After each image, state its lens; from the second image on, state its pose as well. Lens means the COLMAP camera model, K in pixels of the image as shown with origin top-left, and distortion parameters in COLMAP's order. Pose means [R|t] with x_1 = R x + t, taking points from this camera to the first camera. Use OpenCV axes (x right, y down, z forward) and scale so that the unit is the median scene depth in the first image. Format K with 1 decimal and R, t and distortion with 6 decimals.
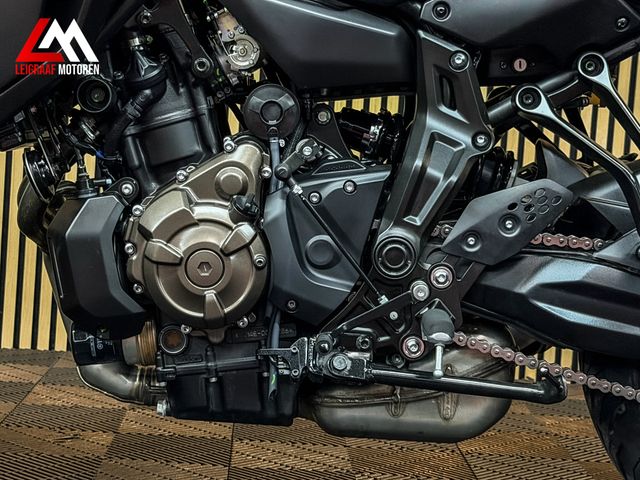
lens RADIAL K [[1434.9, 0, 320.0], [0, 1434.9, 240.0], [0, 0, 1]] dist [0.104832, 0.325342]
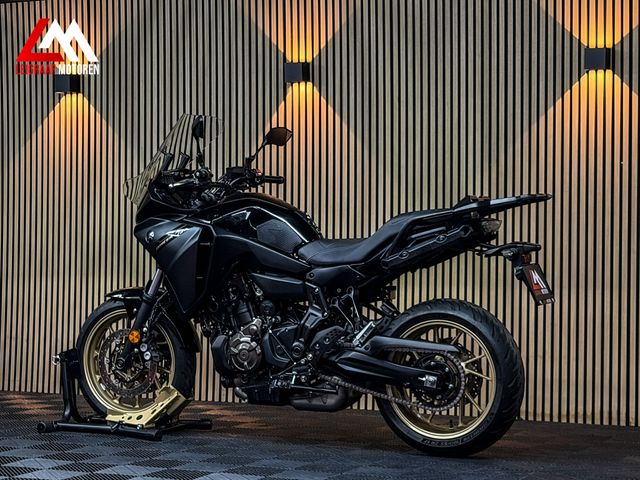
lens RADIAL K [[1422.4, 0, 320.0], [0, 1422.4, 240.0], [0, 0, 1]] dist [0.079168, 0.001658]
pose [[0.891696, -0.063823, -0.448112, 1.563536], [0.015862, 0.993807, -0.109980, 0.117577], [0.452356, 0.090961, 0.887187, -1.878822]]
